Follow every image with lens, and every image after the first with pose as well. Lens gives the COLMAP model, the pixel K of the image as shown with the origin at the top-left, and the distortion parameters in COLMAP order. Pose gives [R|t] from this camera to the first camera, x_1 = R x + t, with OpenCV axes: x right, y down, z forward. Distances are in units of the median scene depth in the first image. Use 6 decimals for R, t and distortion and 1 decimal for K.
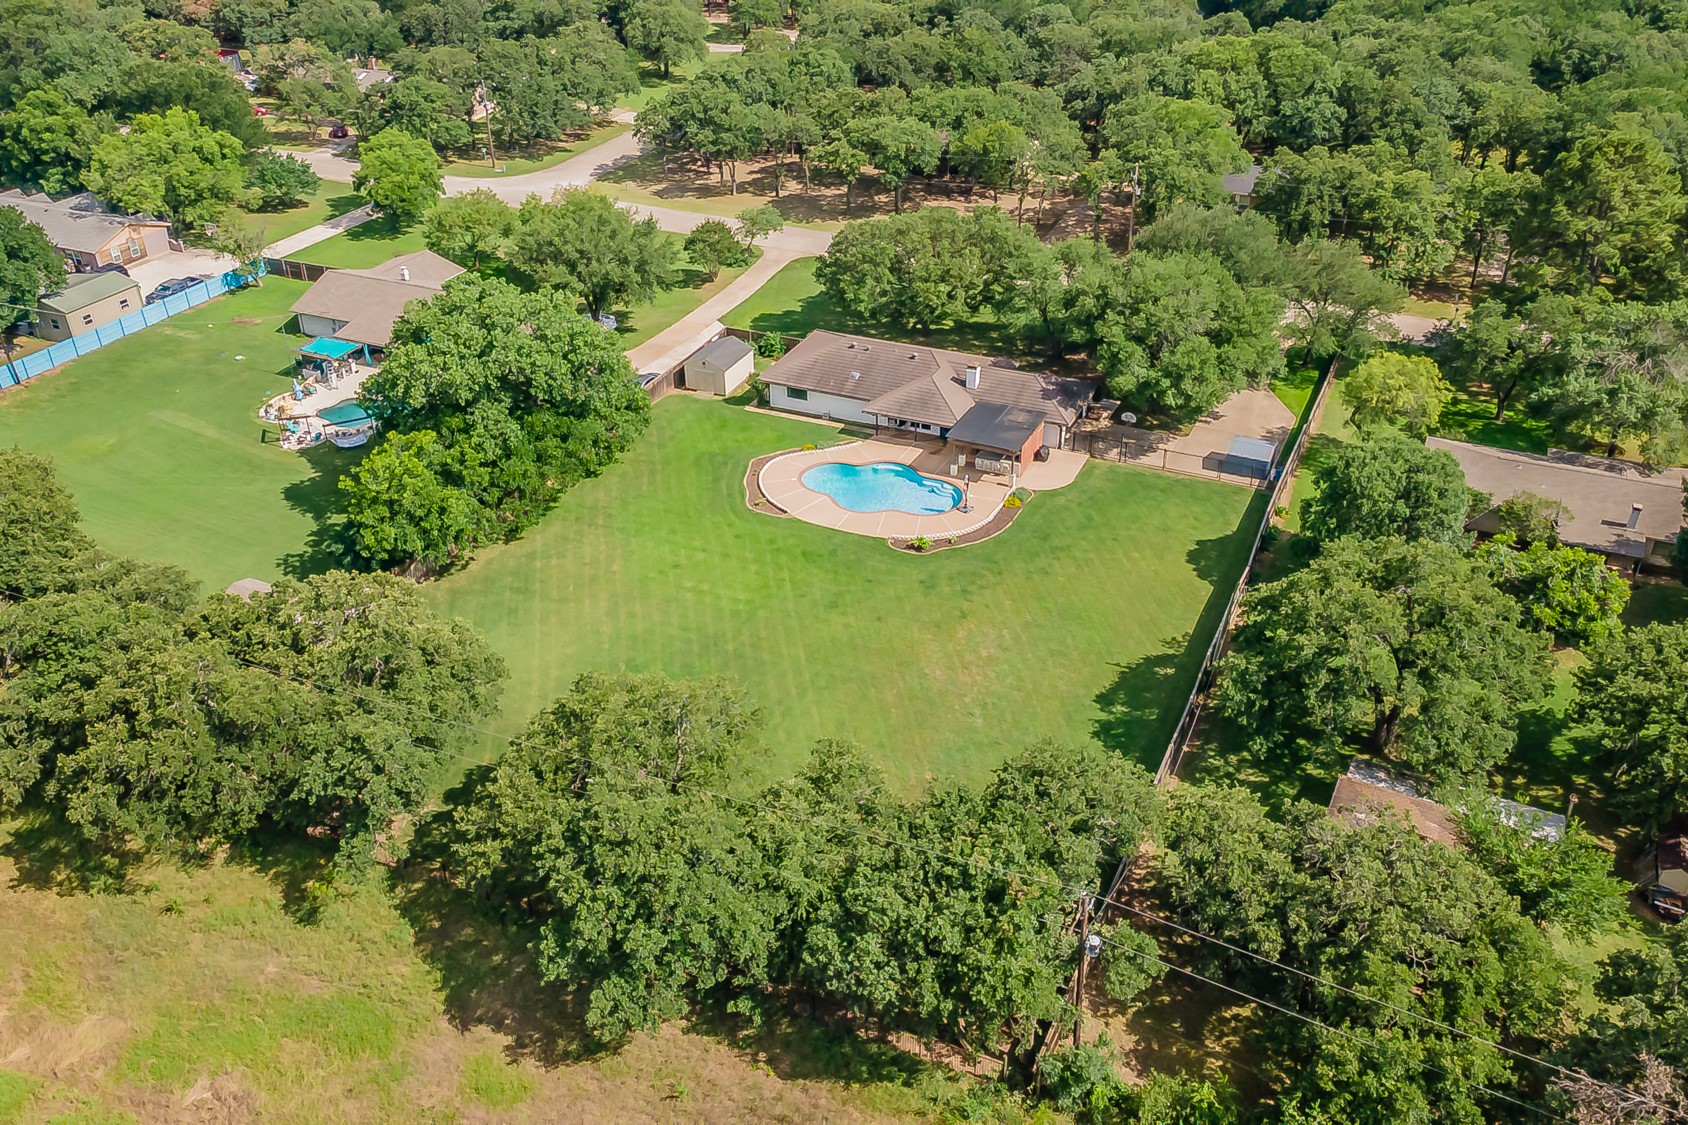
lens RADIAL K [[1568.8, 0, 855.4], [0, 1568.8, 571.2], [0, 0, 1]] dist [0.054331, -0.000993]
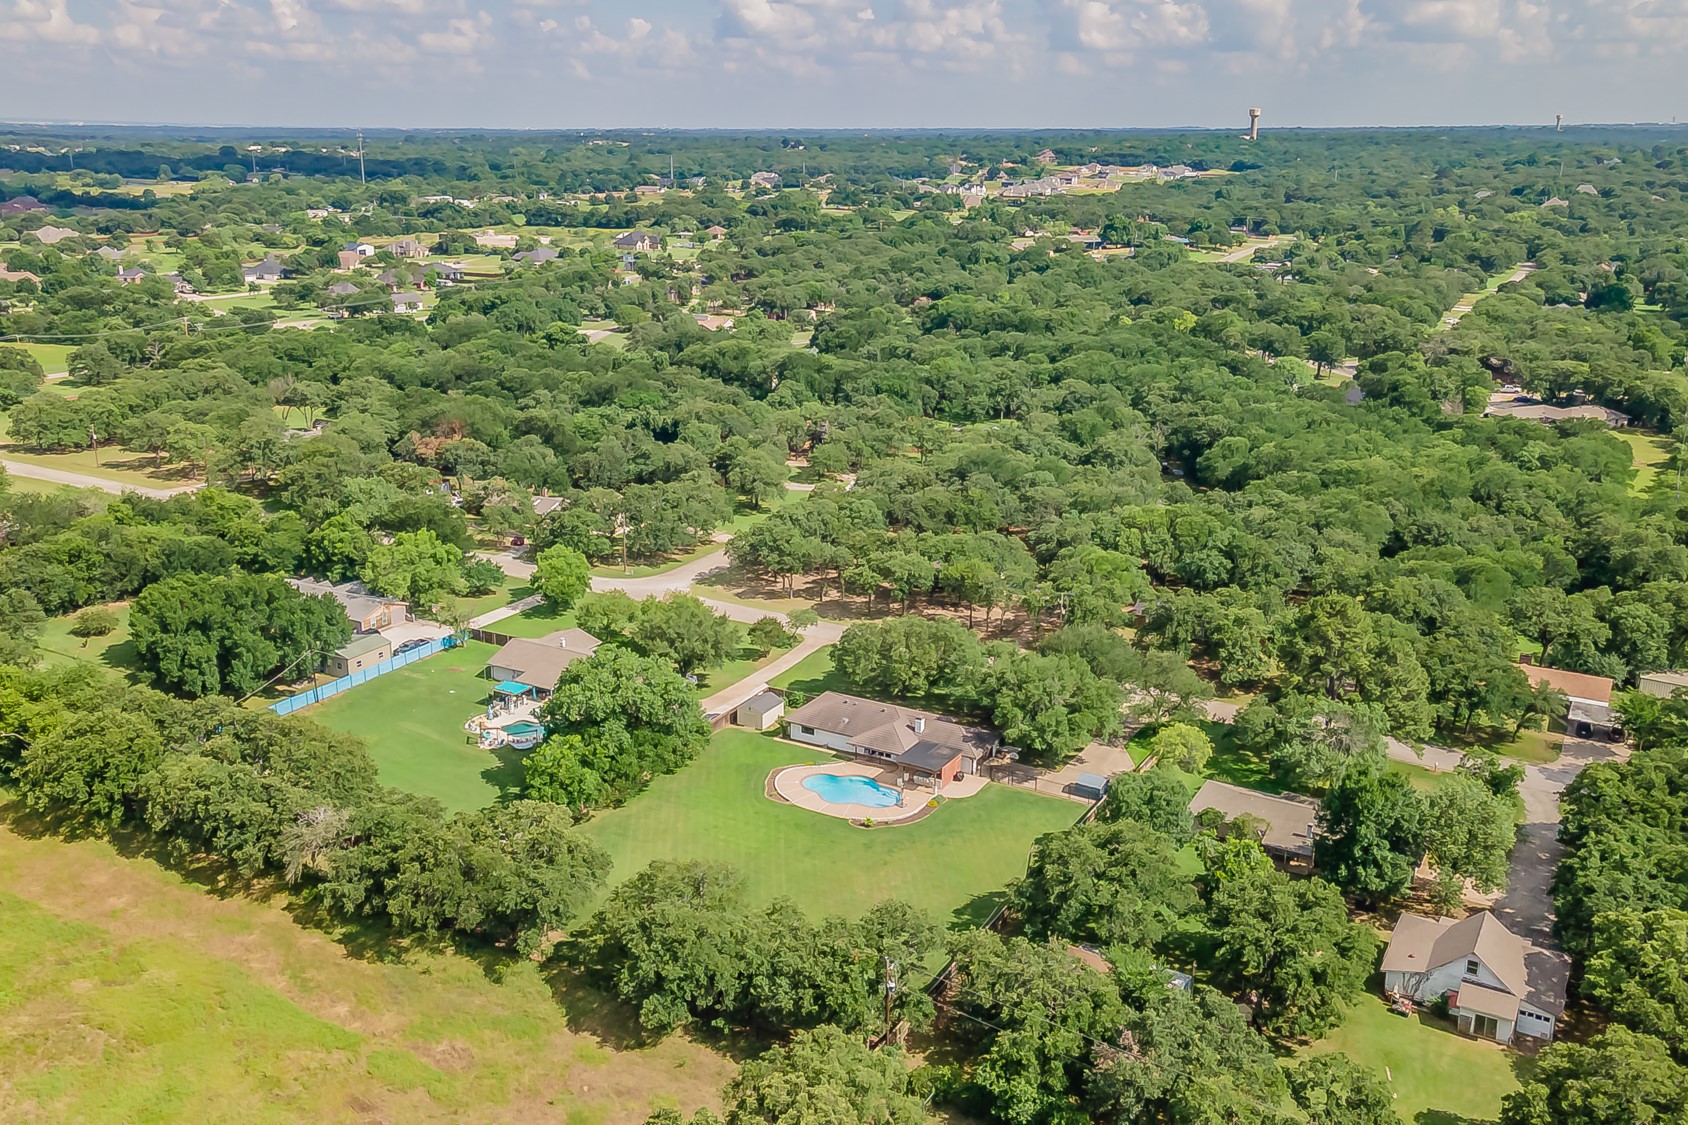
lens RADIAL K [[1716.6, 0, 841.7], [0, 1716.6, 556.7], [0, 0, 1]] dist [0.072271, 0.000000]
pose [[0.995429, 0.045072, -0.084203, 0.133427], [-0.064258, 0.968316, -0.241320, 0.129150], [0.070659, 0.245628, 0.966785, -0.683860]]
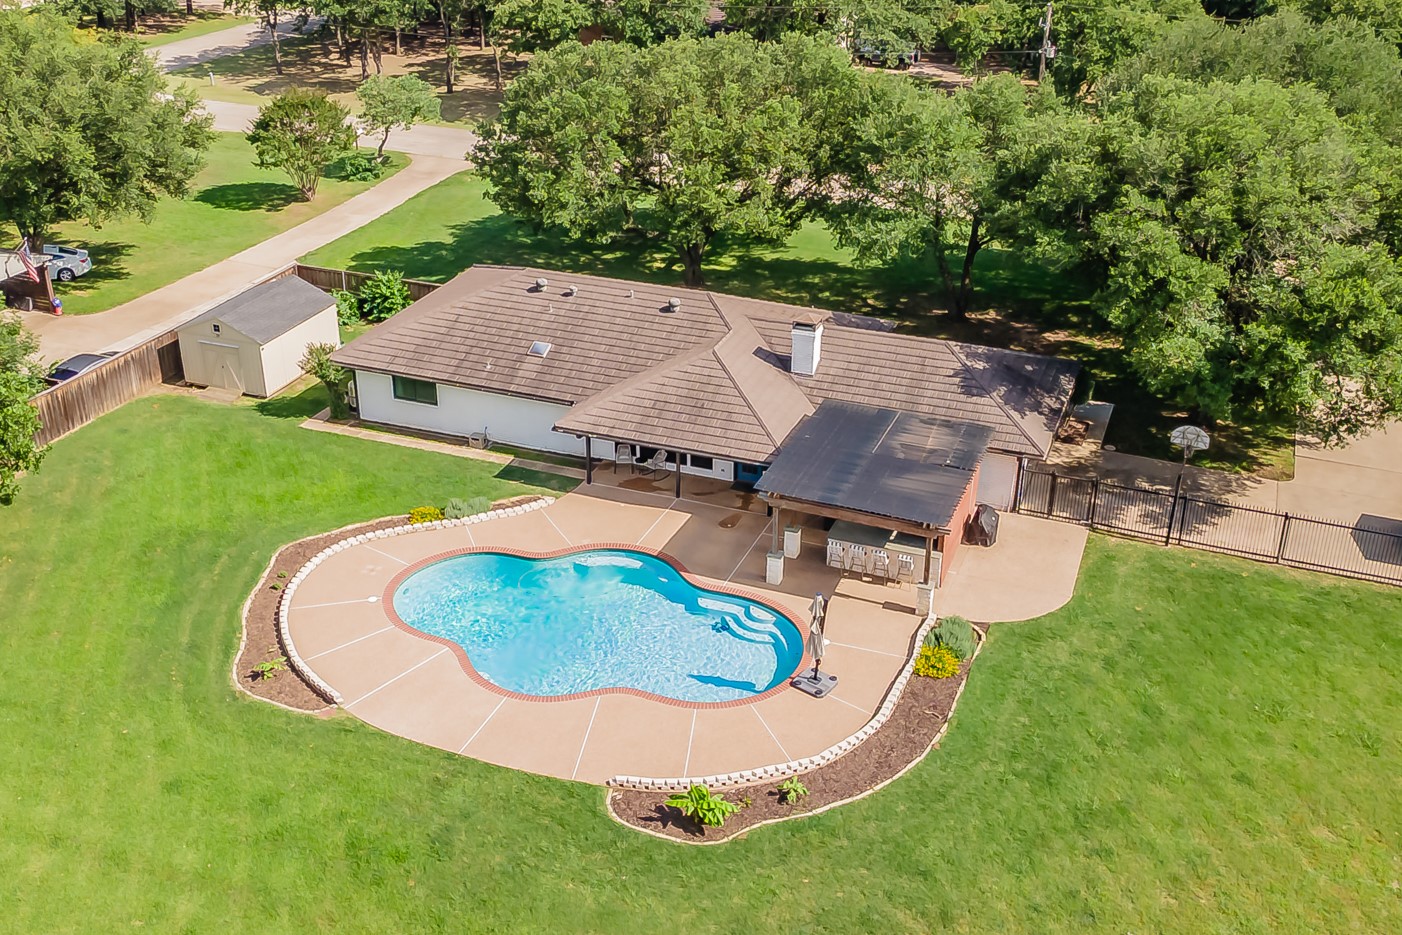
lens RADIAL K [[1425.8, 0, 689.5], [0, 1425.8, 457.1], [0, 0, 1]] dist [0.072271, 0.000000]
pose [[0.998653, -0.009695, 0.050971, 0.021489], [0.014039, 0.996234, -0.085562, -0.059408], [-0.049950, 0.086162, 0.995028, 0.604470]]
